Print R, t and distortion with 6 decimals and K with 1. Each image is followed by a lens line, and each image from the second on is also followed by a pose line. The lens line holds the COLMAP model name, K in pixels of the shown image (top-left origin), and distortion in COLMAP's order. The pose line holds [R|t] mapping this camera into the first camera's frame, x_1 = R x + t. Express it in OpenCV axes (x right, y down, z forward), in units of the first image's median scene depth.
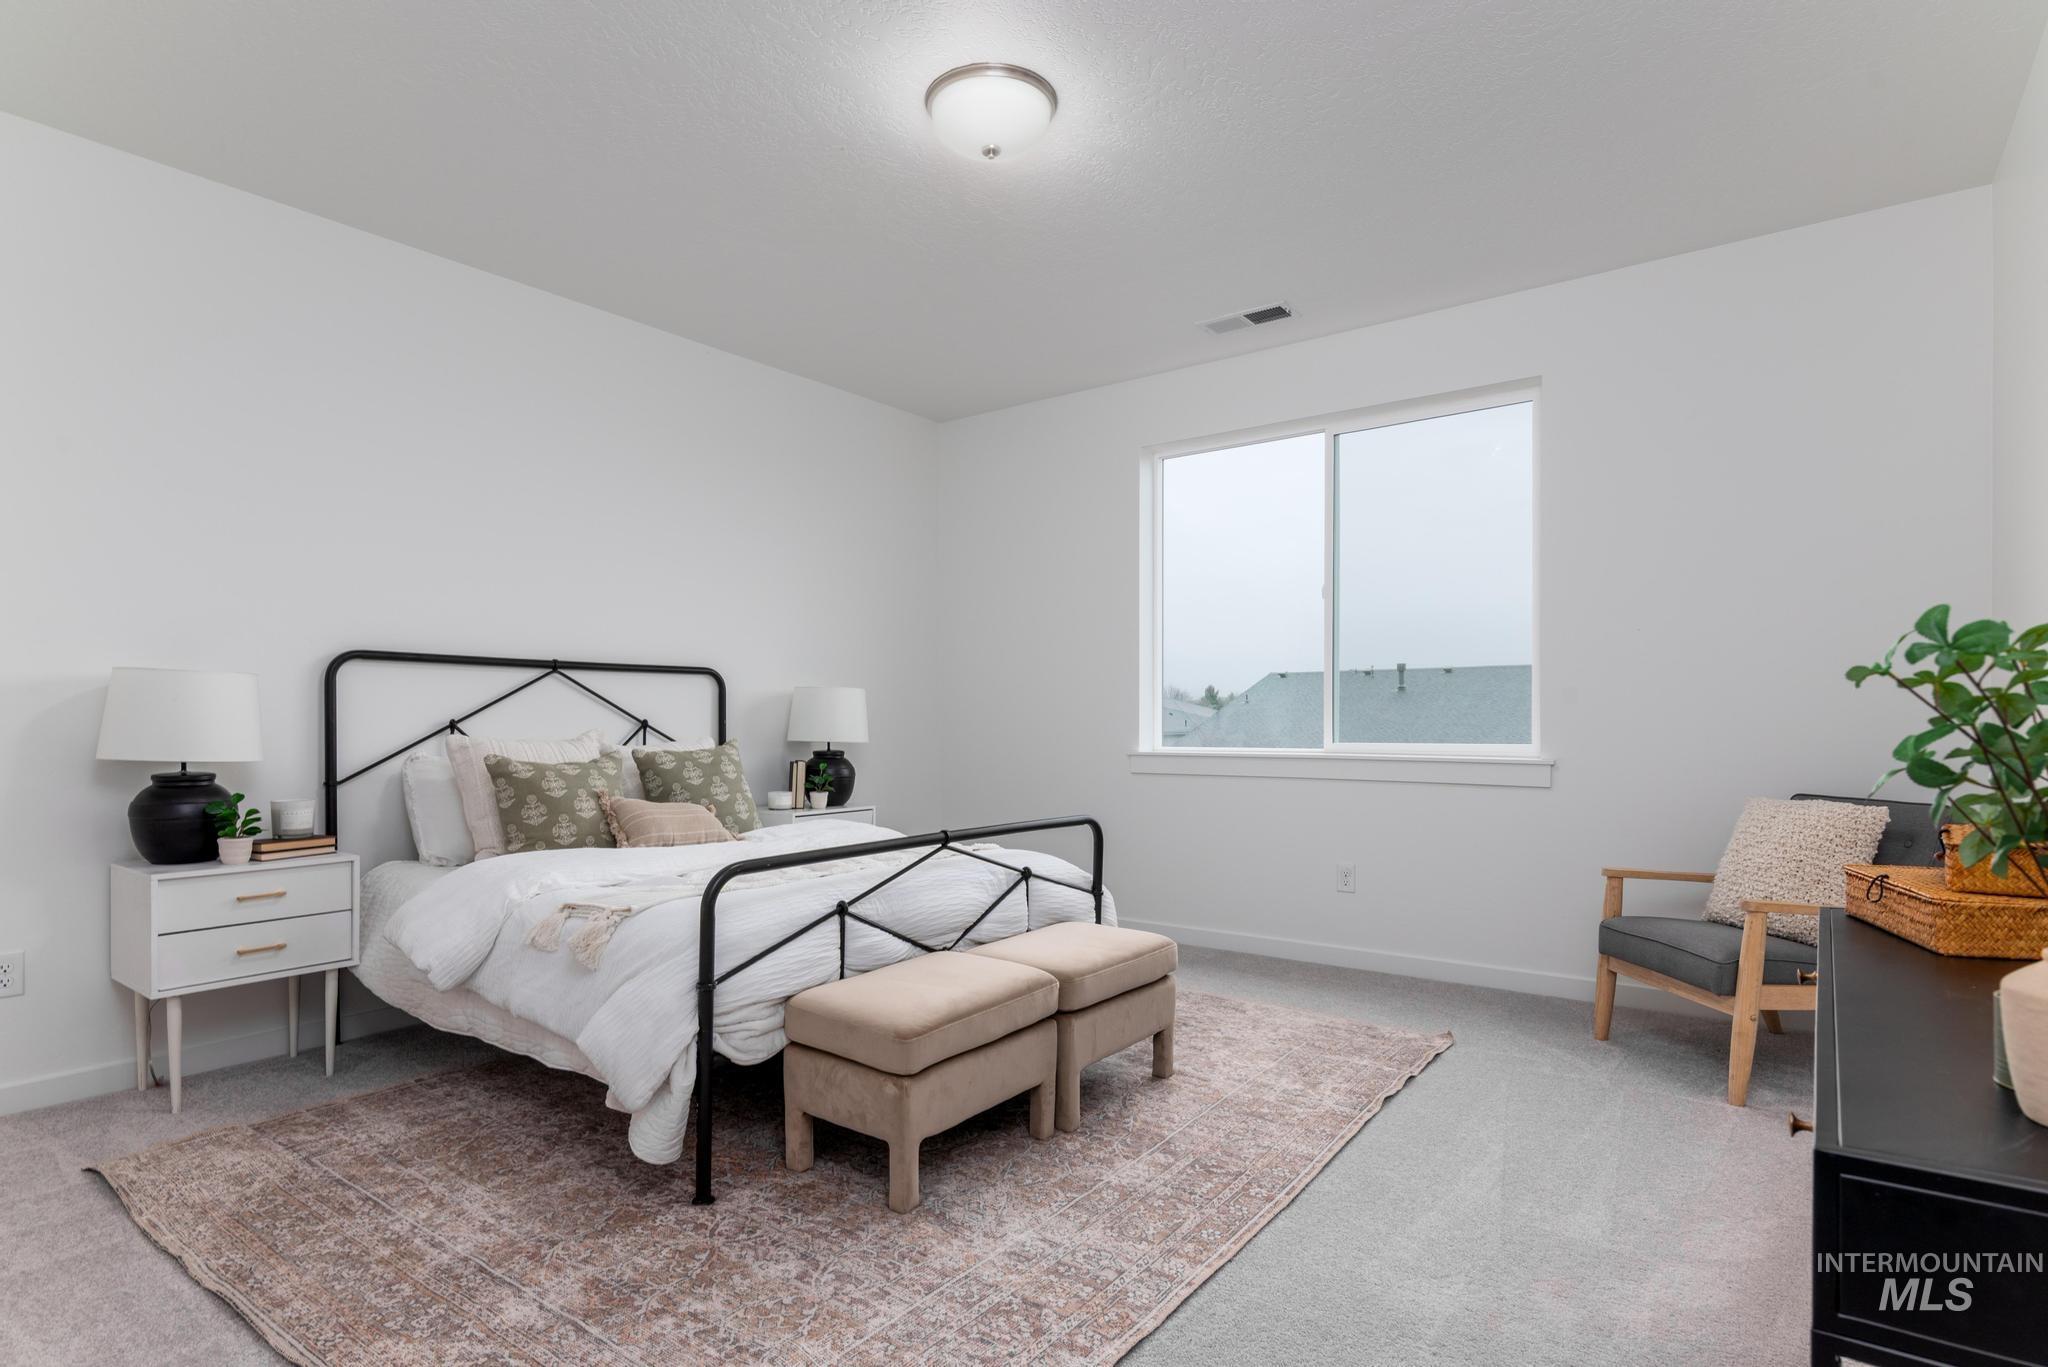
lens RADIAL K [[1078.0, 0, 1025.8], [0, 1078.0, 691.1], [0, 0, 1]] dist [-0.001279, -0.000046]
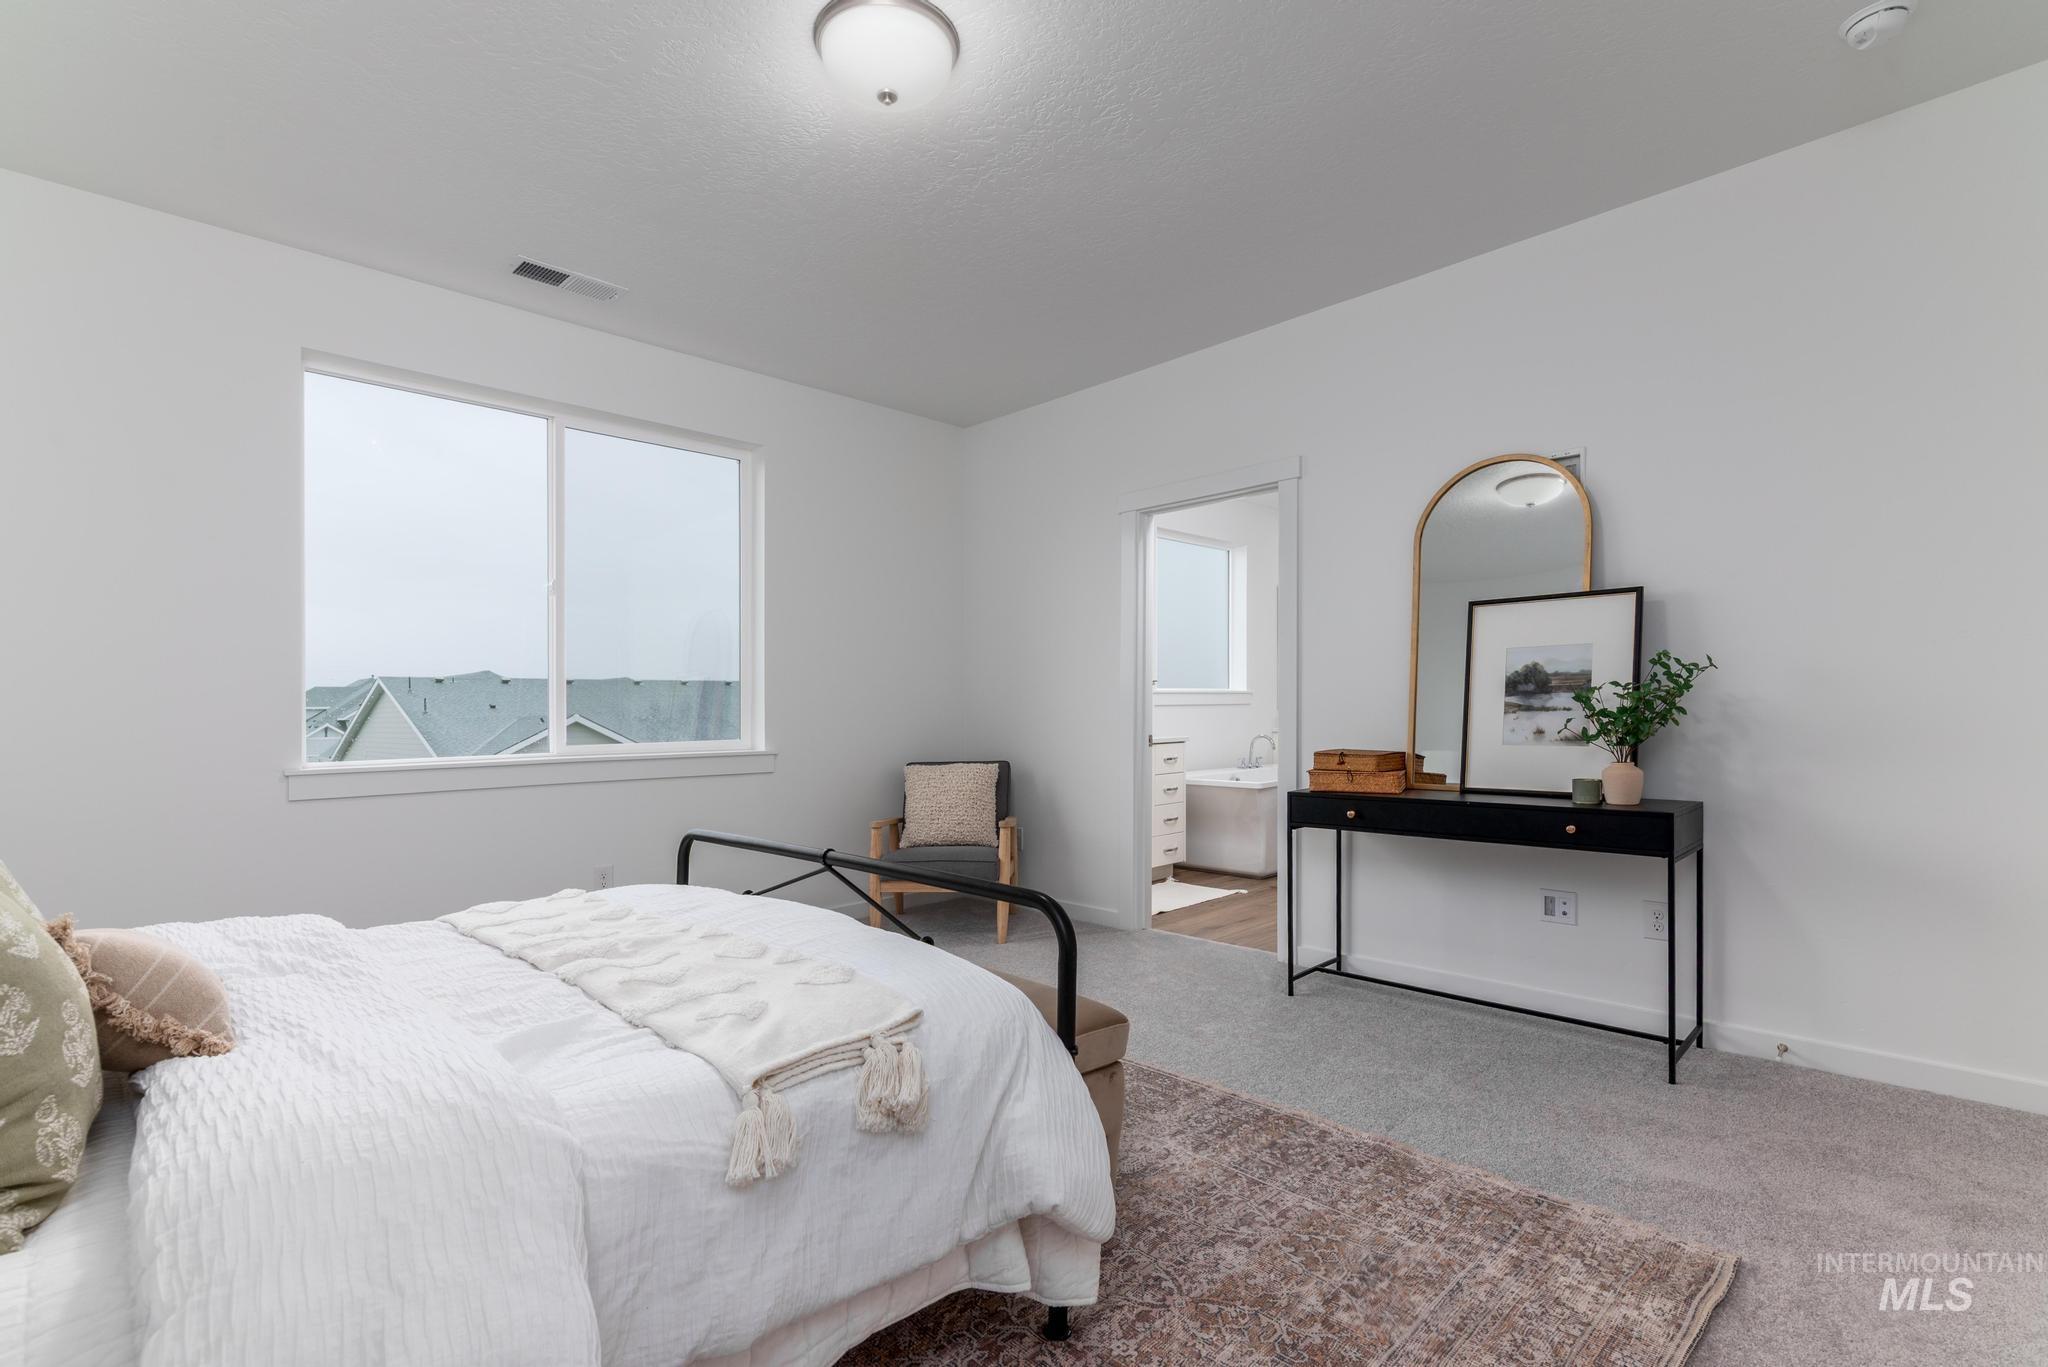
lens RADIAL K [[943.0, 0, 1027.9], [0, 943.0, 722.1], [0, 0, 1]] dist [-0.000033, -0.000151]
pose [[0.134967, -0.007884, 0.990819, -0.572733], [-0.010974, 0.999895, 0.009451, 0.016126], [-0.990789, -0.012148, 0.134867, 0.550057]]
